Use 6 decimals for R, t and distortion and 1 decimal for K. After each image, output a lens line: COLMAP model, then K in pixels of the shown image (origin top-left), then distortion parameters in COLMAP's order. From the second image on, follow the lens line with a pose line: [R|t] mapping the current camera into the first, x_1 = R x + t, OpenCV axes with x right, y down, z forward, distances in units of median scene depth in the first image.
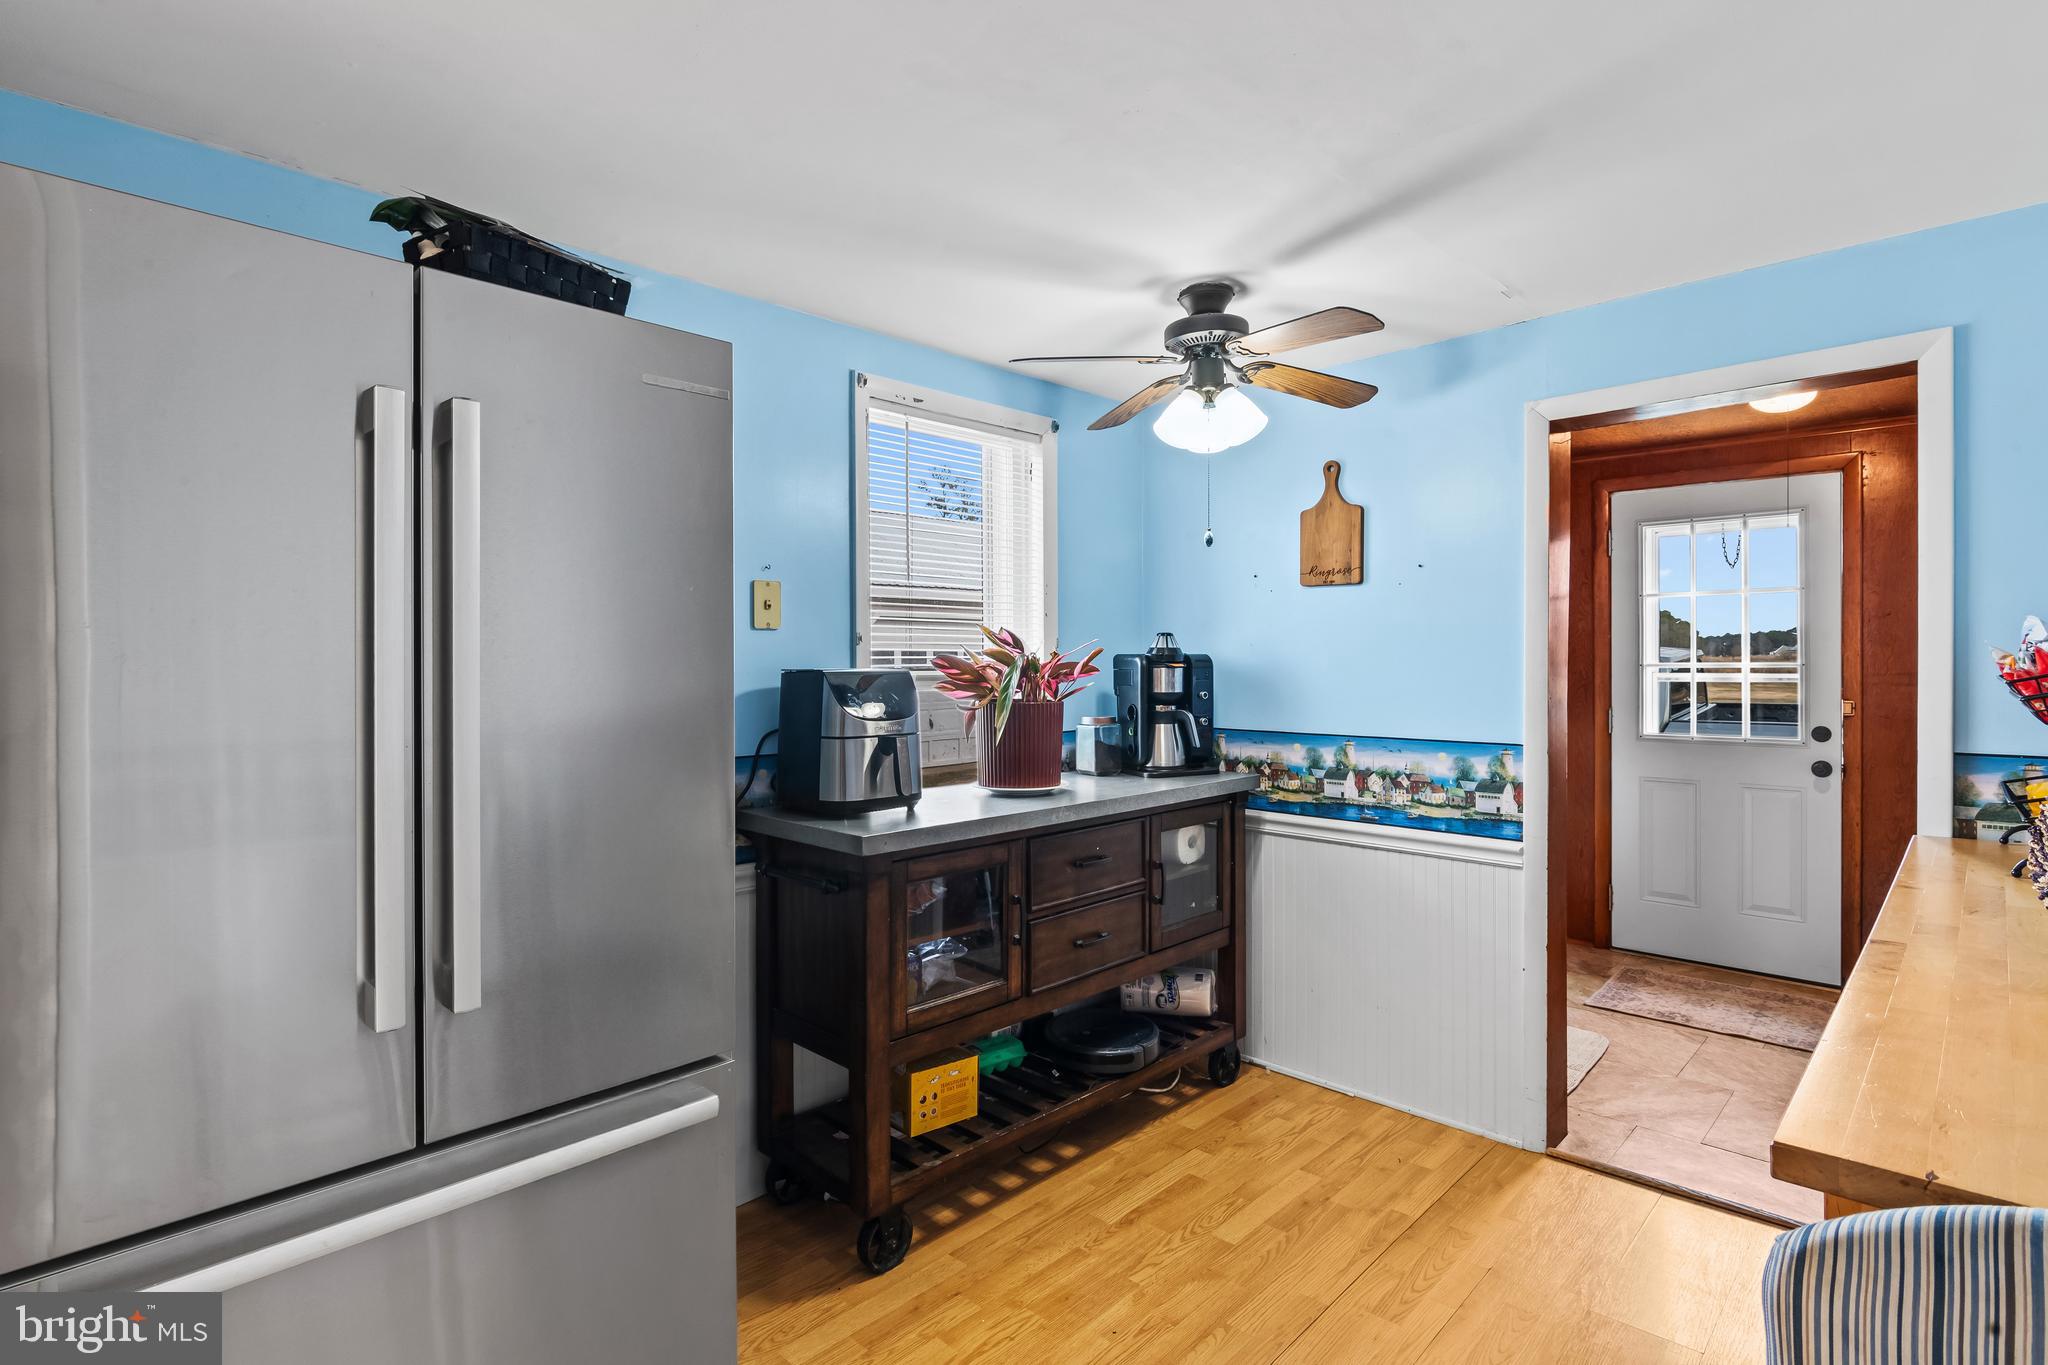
lens RADIAL K [[1023.1, 0, 1020.4], [0, 1023.1, 665.2], [0, 0, 1]] dist [-0.004511, -0.001525]
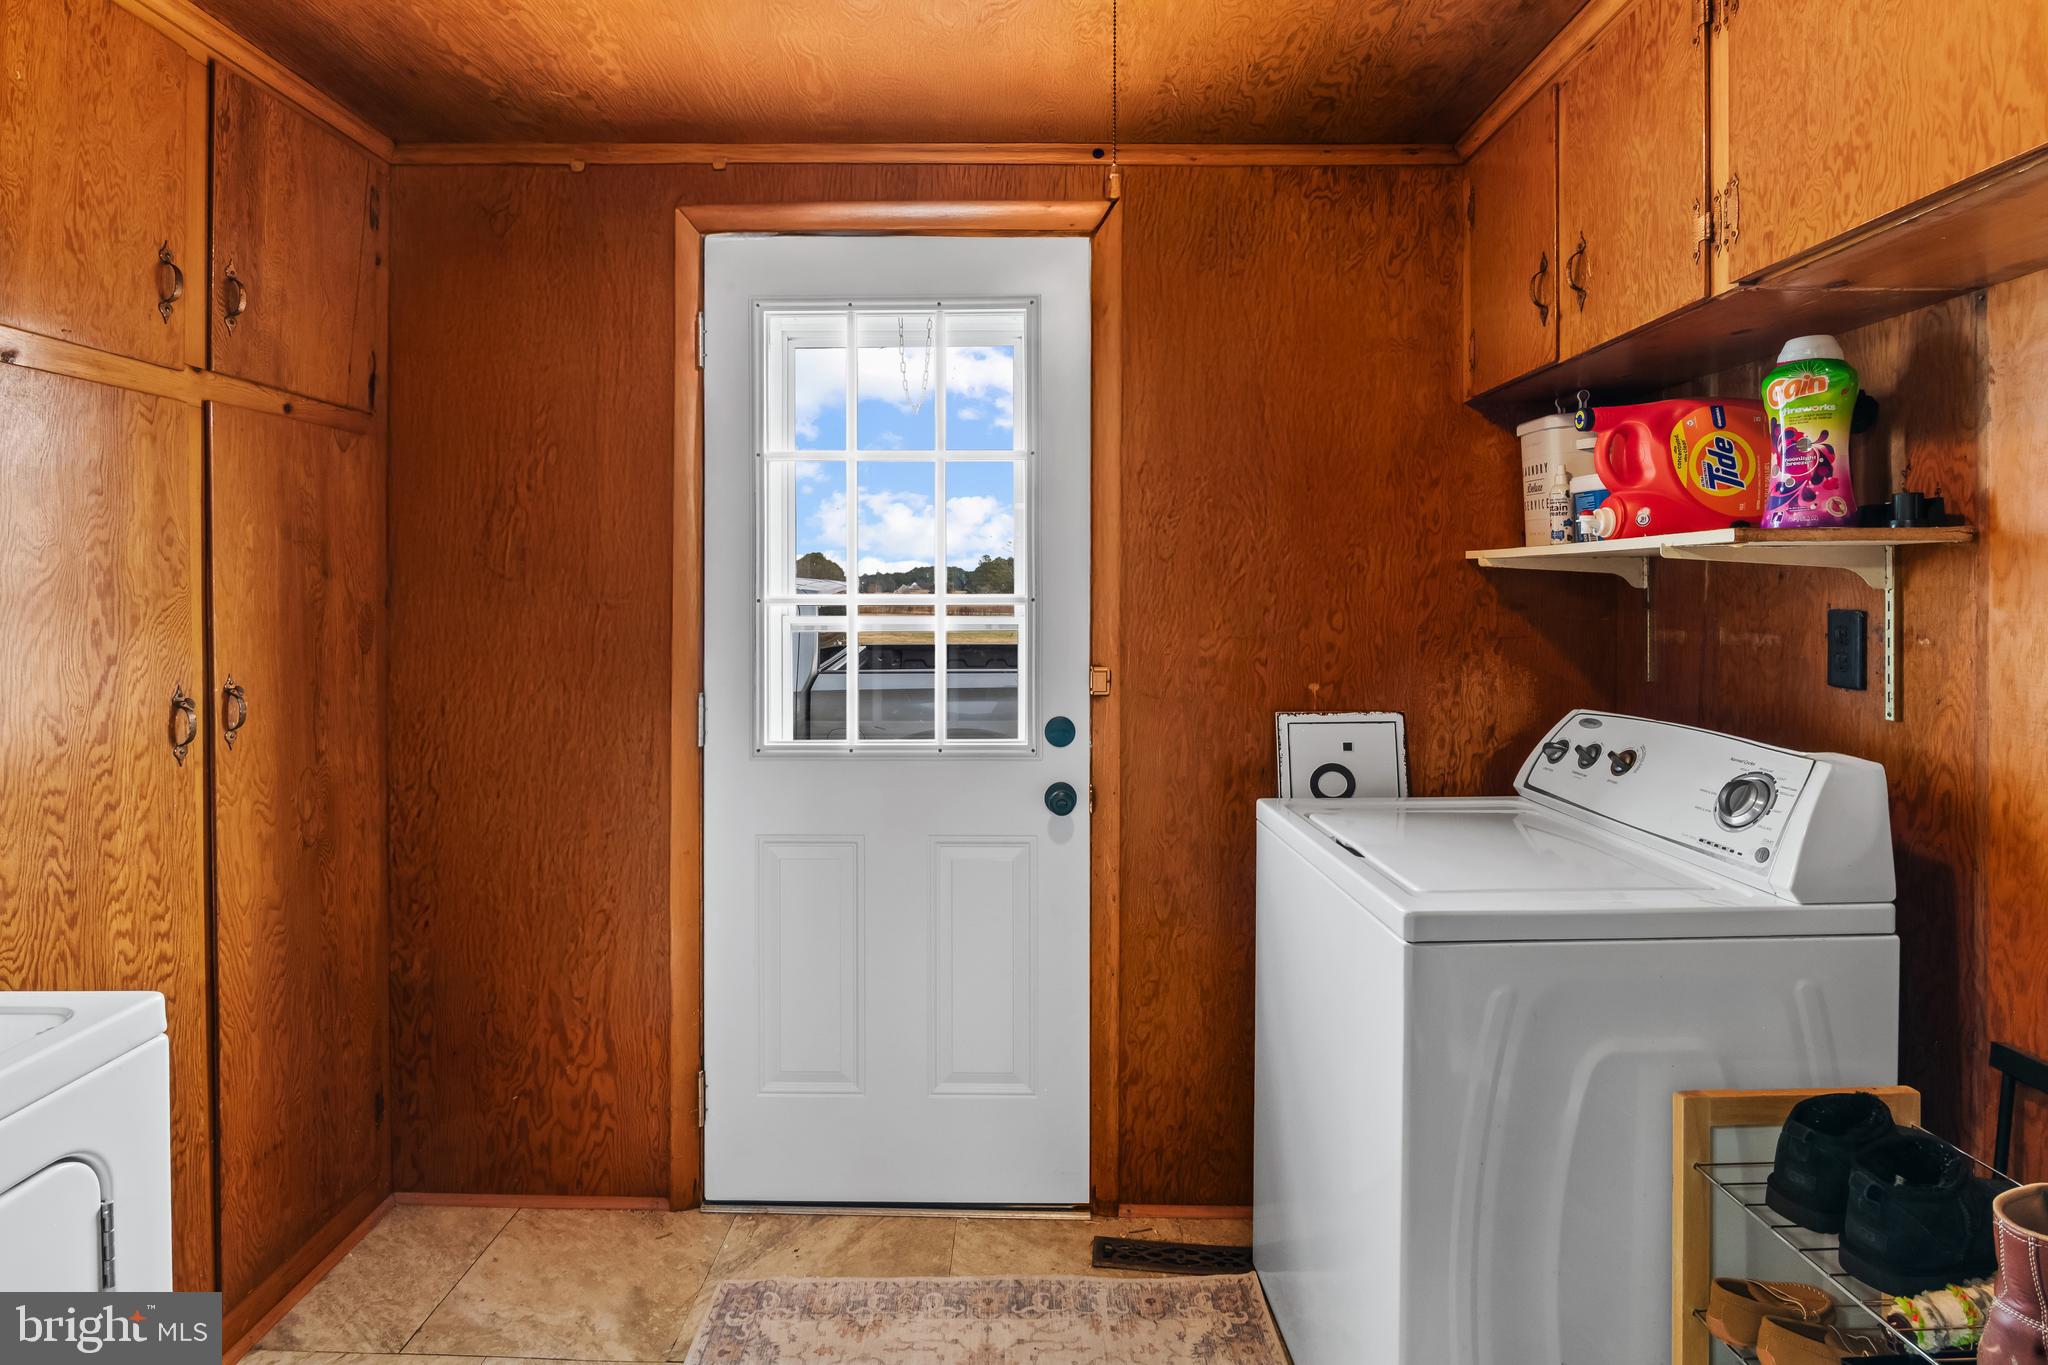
lens RADIAL K [[1023.1, 0, 1009.3], [0, 1023.1, 597.2], [0, 0, 1]] dist [-0.004511, -0.001525]
pose [[0.731863, 0.003485, 0.681442, 0.394186], [-0.001257, 0.999992, -0.003764, 0.000205], [-0.681450, 0.001899, 0.731862, 0.612156]]
